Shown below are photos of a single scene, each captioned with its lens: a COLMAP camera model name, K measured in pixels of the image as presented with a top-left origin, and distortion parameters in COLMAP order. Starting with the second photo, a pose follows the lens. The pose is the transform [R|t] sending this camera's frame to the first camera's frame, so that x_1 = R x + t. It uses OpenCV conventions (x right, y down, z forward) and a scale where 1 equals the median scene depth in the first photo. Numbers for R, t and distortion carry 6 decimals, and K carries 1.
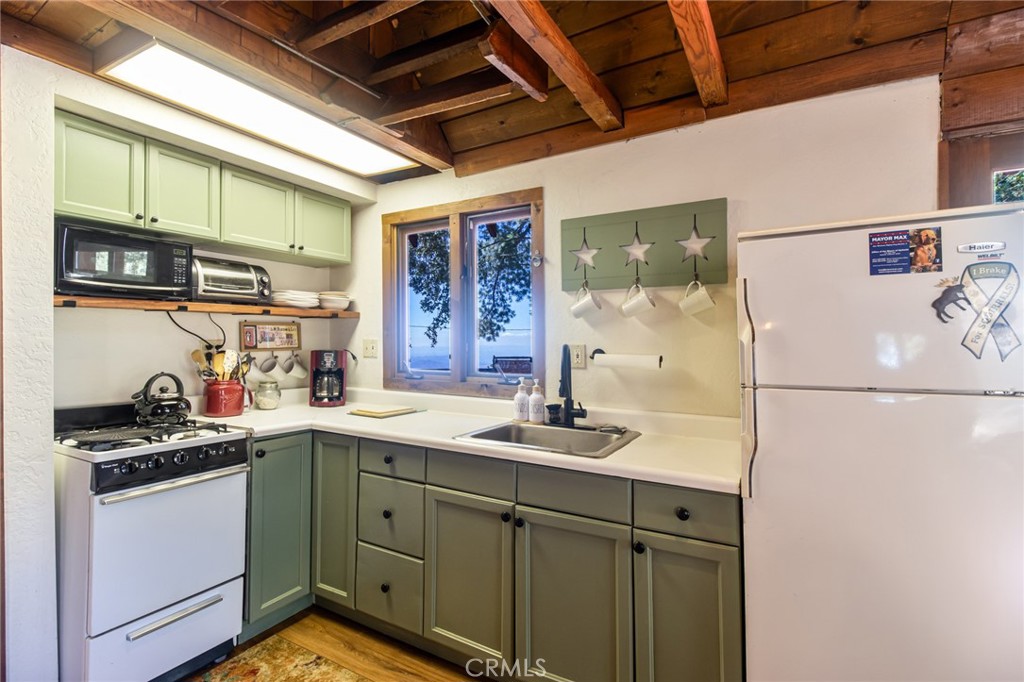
lens RADIAL K [[466.5, 0, 512.0], [0, 466.5, 334.3], [0, 0, 1]] dist [-0.000917, -0.000592]
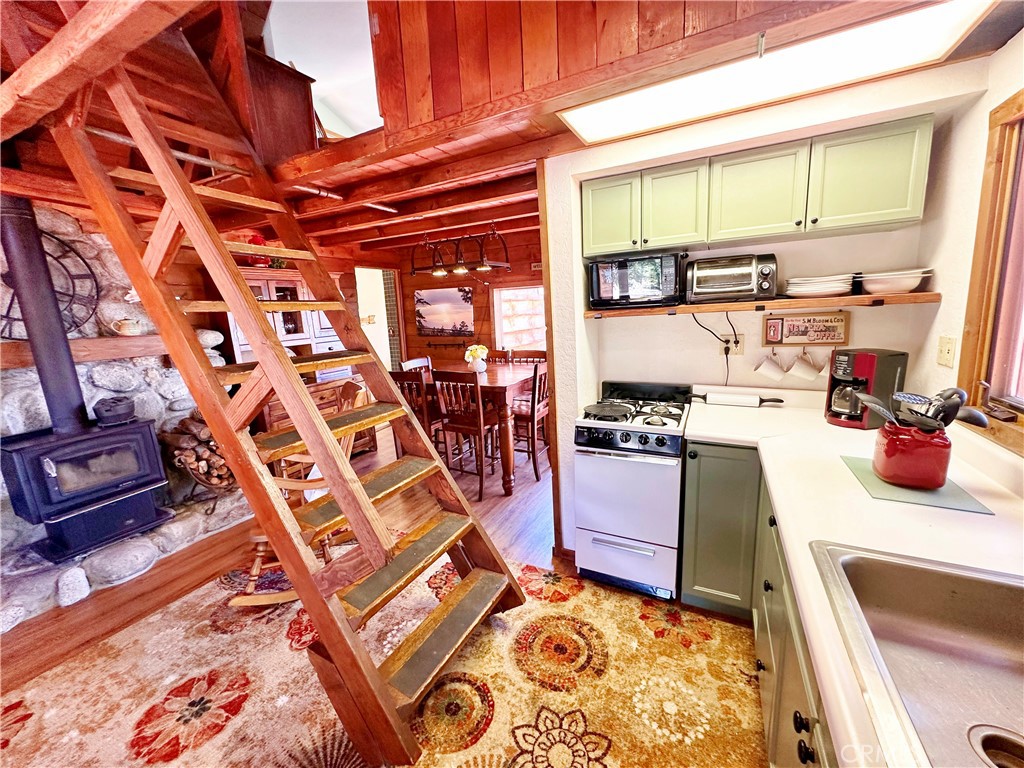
lens RADIAL K [[402.2, 0, 512.0], [0, 402.2, 384.0], [0, 0, 1]] dist [-0.011130, 0.000073]
pose [[0.052575, 0.168275, -0.984337, 0.277387], [0.059594, 0.983415, 0.171301, -0.073973], [0.996837, -0.067667, 0.041675, 0.543725]]
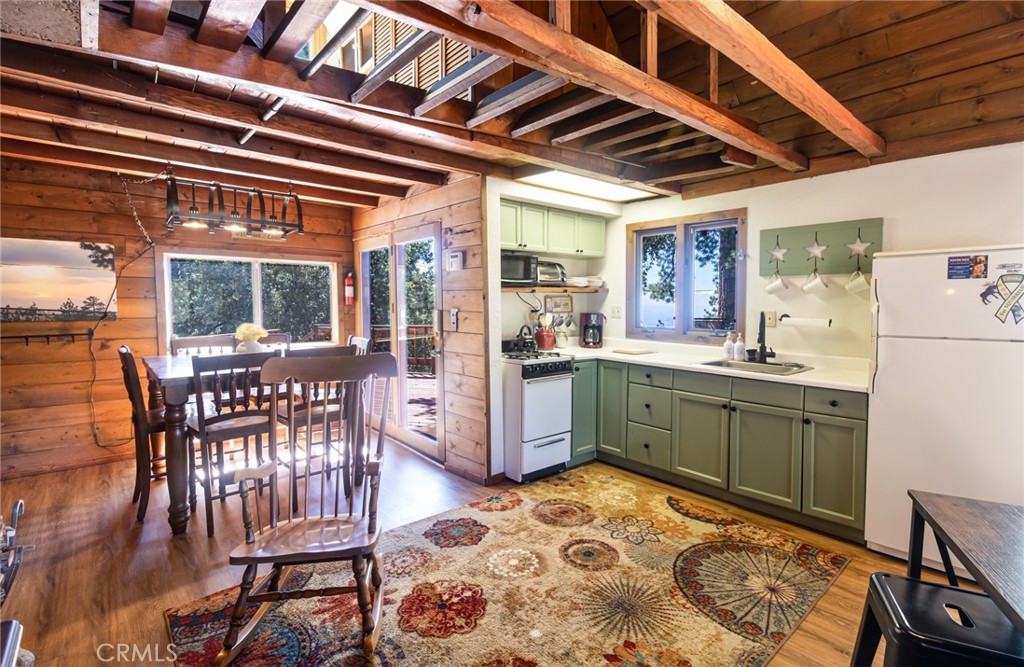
lens RADIAL K [[469.5, 0, 508.6], [0, 469.5, 327.6], [0, 0, 1]] dist [-0.001016, -0.005785]
pose [[0.941176, 0.017023, -0.337487, -0.159708], [0.007437, 0.997445, 0.071053, -0.043315], [0.337834, -0.069383, 0.938645, -0.808511]]
